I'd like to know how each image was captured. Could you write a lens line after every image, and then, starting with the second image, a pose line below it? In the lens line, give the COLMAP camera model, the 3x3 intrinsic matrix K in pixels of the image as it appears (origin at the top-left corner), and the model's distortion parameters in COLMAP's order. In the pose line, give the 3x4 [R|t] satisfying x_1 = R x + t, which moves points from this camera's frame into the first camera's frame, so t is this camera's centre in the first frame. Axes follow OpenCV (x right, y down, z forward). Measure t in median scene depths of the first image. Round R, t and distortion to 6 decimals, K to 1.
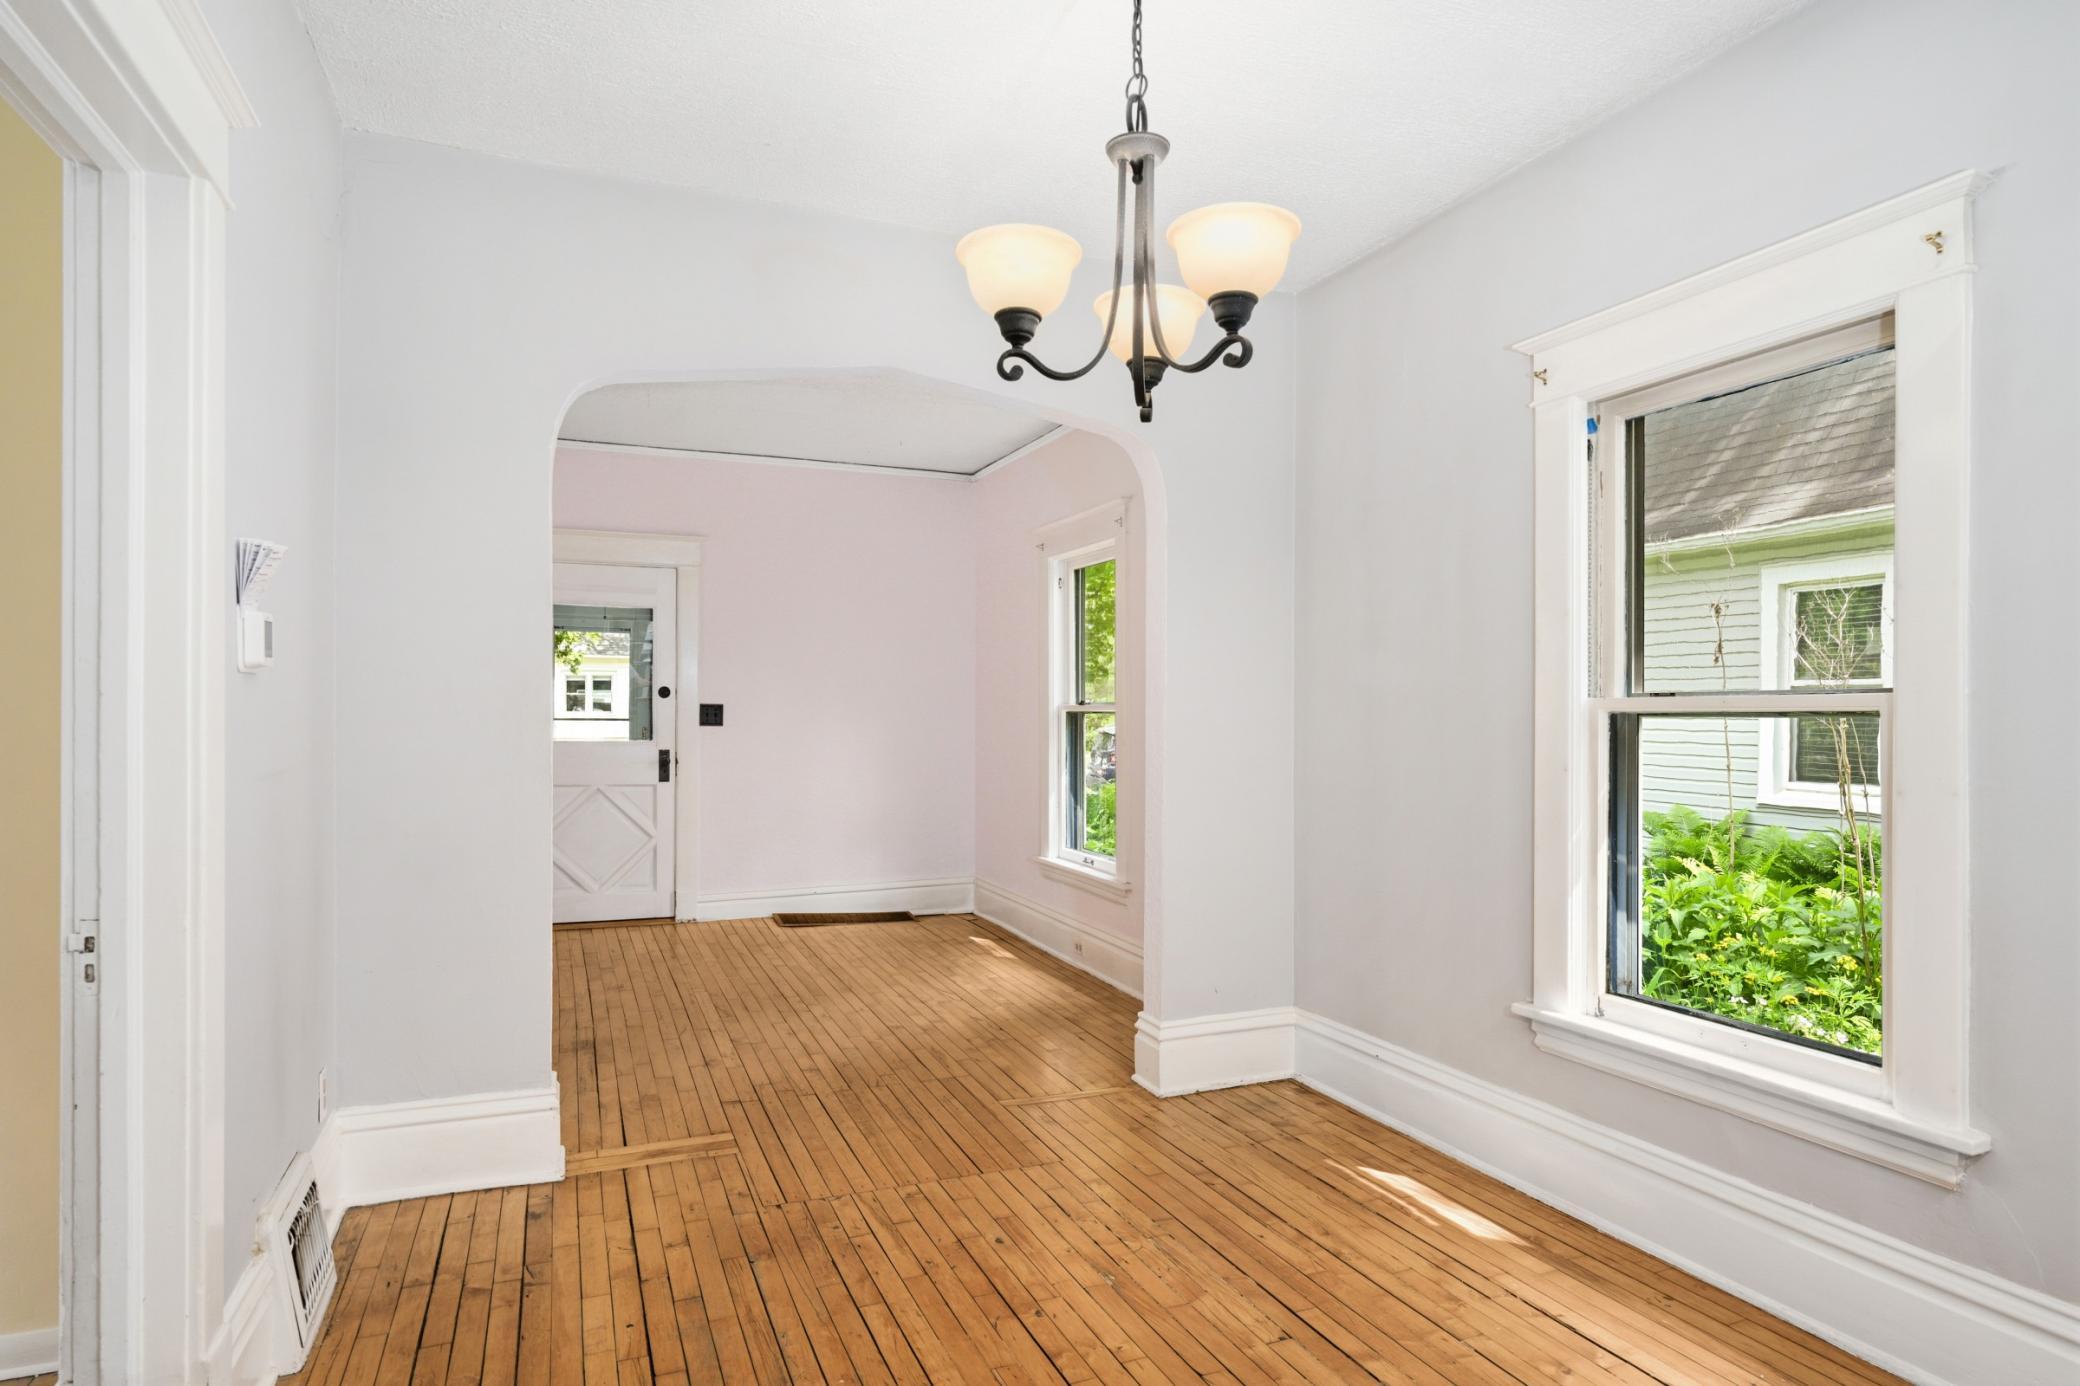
lens RADIAL K [[1205.7, 0, 1038.2], [0, 1205.7, 700.5], [0, 0, 1]] dist [0.001168, -0.000373]
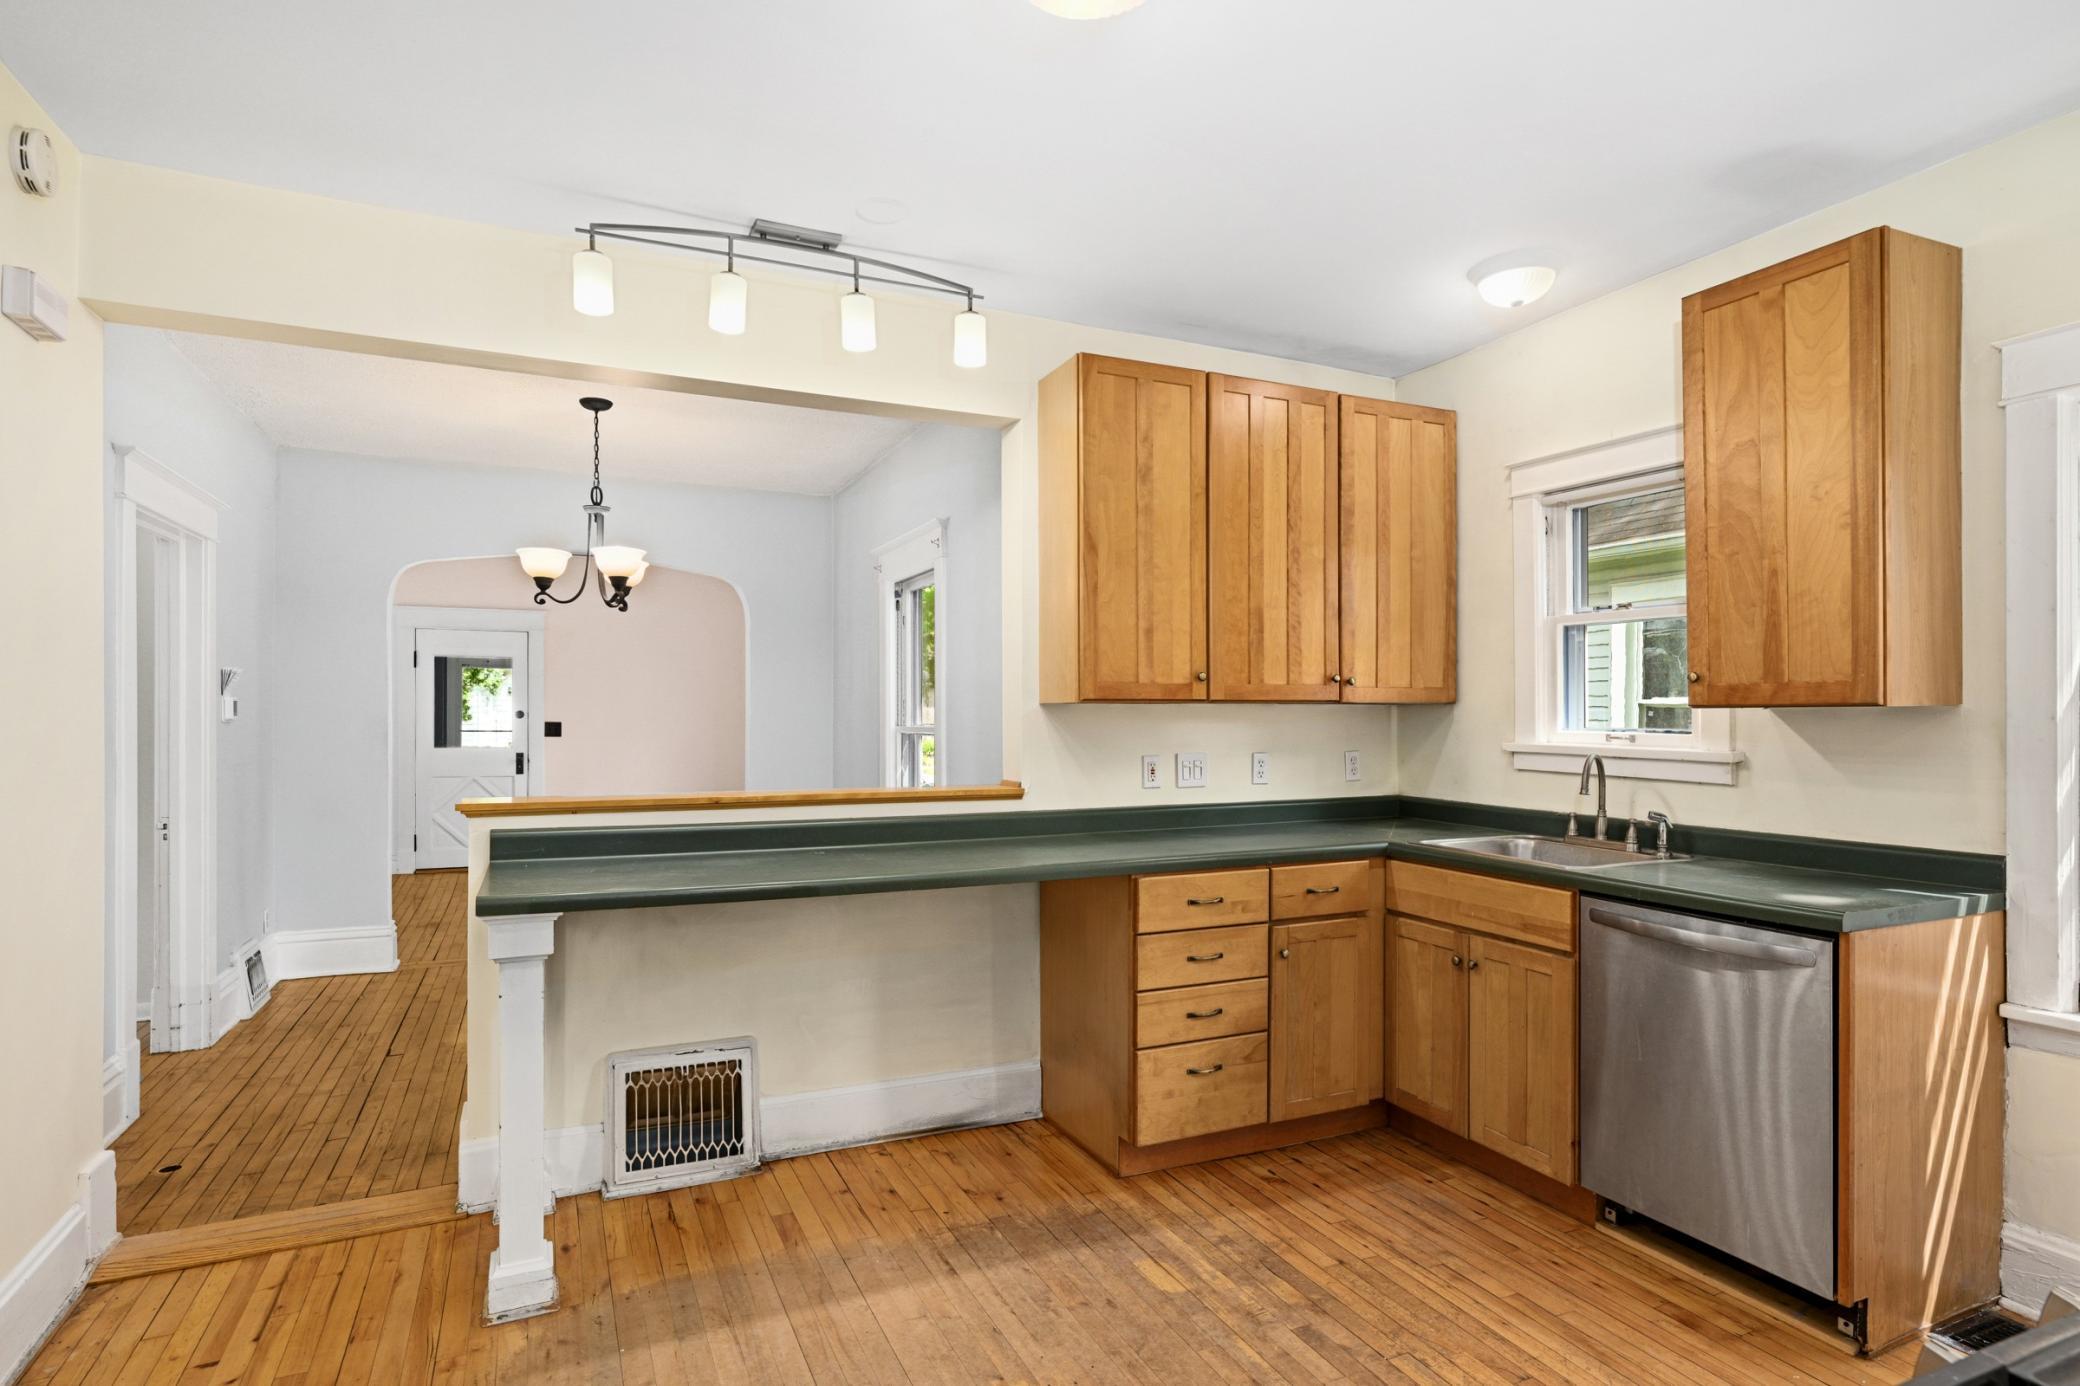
lens RADIAL K [[1100.7, 0, 1041.6], [0, 1100.7, 705.6], [0, 0, 1]] dist [0.002342, 0.000082]
pose [[0.998720, -0.005582, 0.050271, 0.875473], [0.005580, 0.999984, 0.000171, -0.047494], [-0.050272, 0.000109, 0.998736, -1.303209]]
